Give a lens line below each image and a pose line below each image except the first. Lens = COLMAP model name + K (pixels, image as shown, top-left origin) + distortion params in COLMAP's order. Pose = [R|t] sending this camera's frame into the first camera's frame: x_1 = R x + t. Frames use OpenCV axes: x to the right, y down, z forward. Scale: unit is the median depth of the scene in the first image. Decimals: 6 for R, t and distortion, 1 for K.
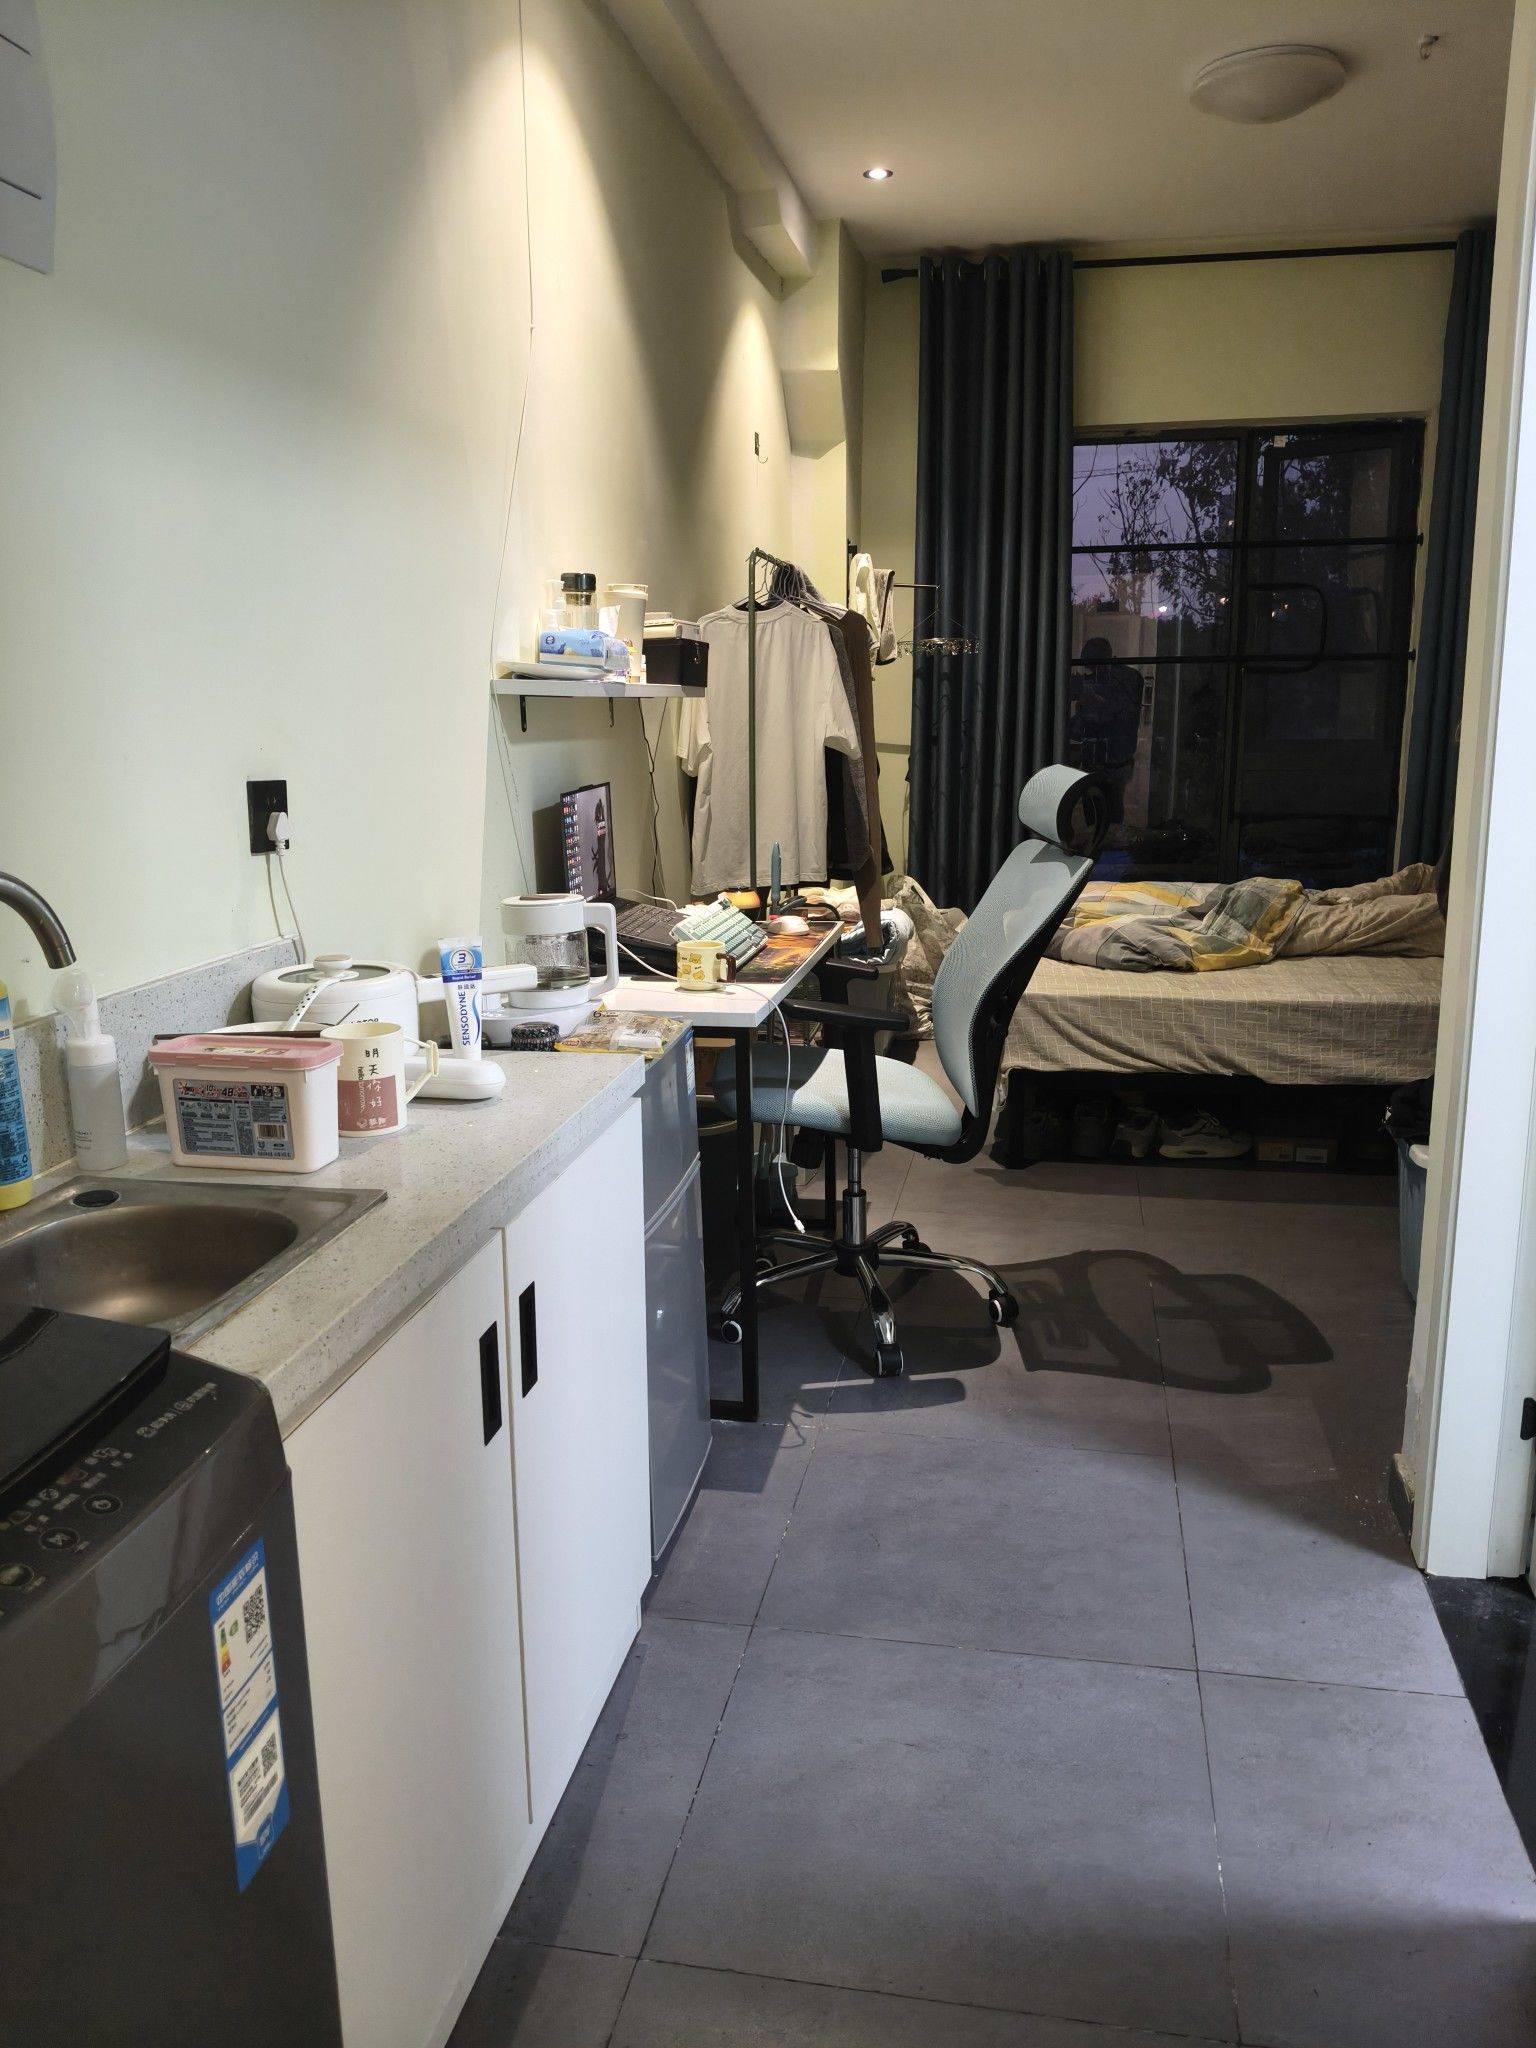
lens RADIAL K [[1604.6, 0, 771.5], [0, 1604.6, 1028.1], [0, 0, 1]] dist [0.011275, -0.010857]
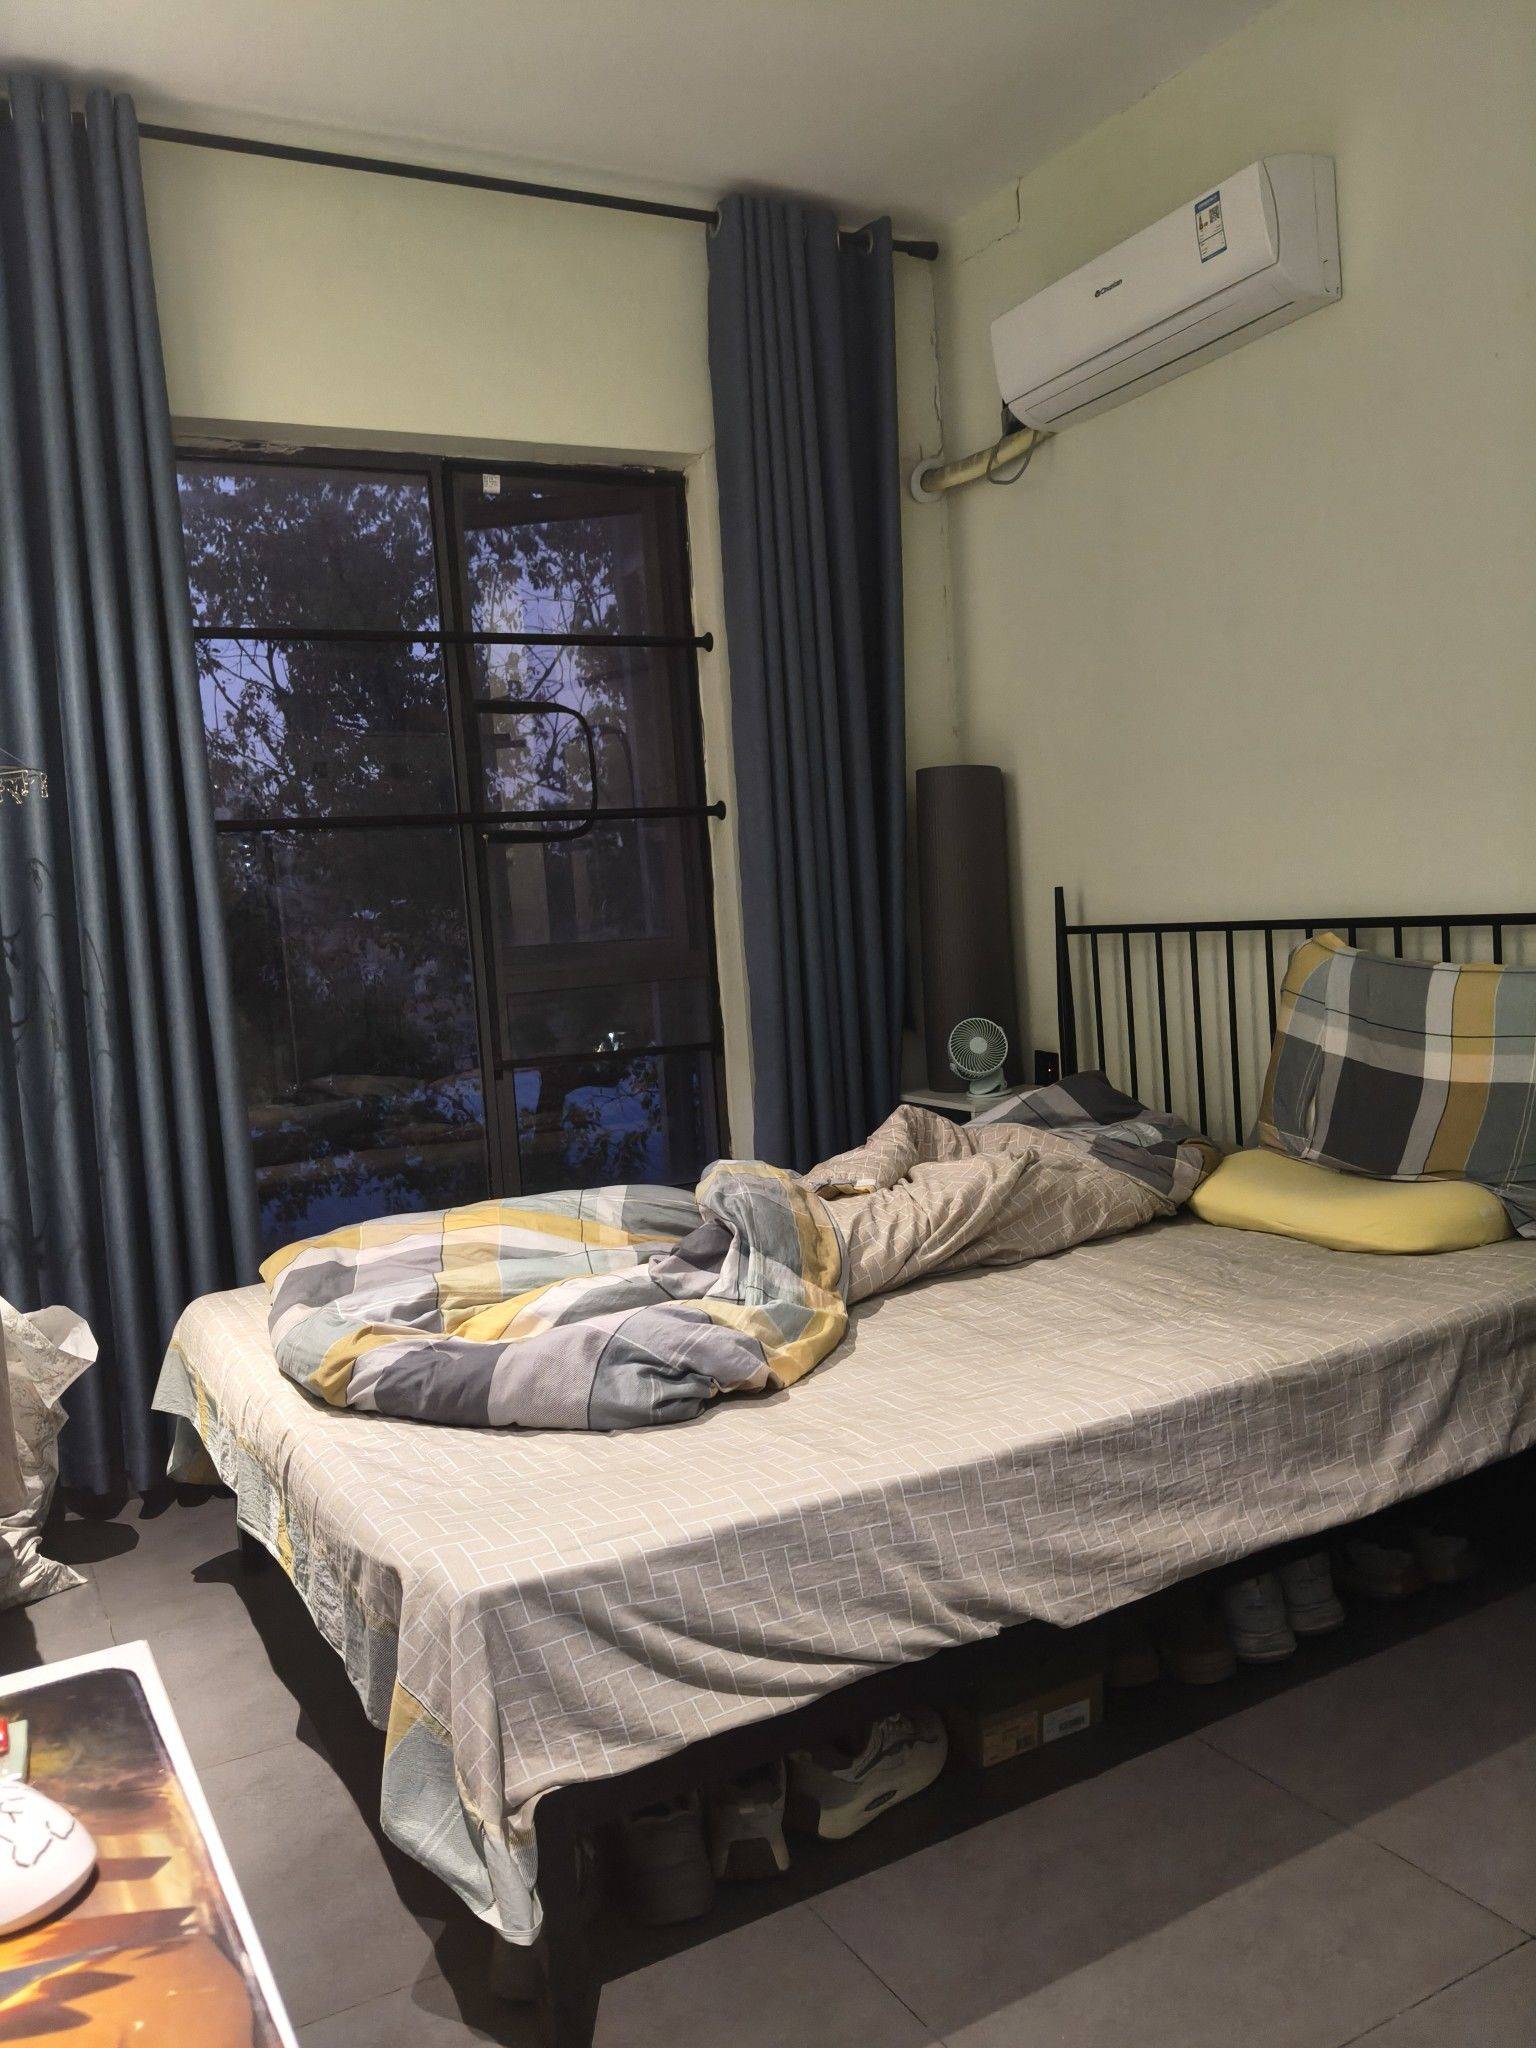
lens RADIAL K [[1604.6, 0, 761.7], [0, 1604.6, 1011.5], [0, 0, 1]] dist [0.011275, -0.010857]
pose [[0.780919, -0.083791, 0.618987, -0.020681], [0.183450, 0.978026, -0.099050, -0.103747], [-0.597086, 0.190903, 0.779131, 0.656916]]
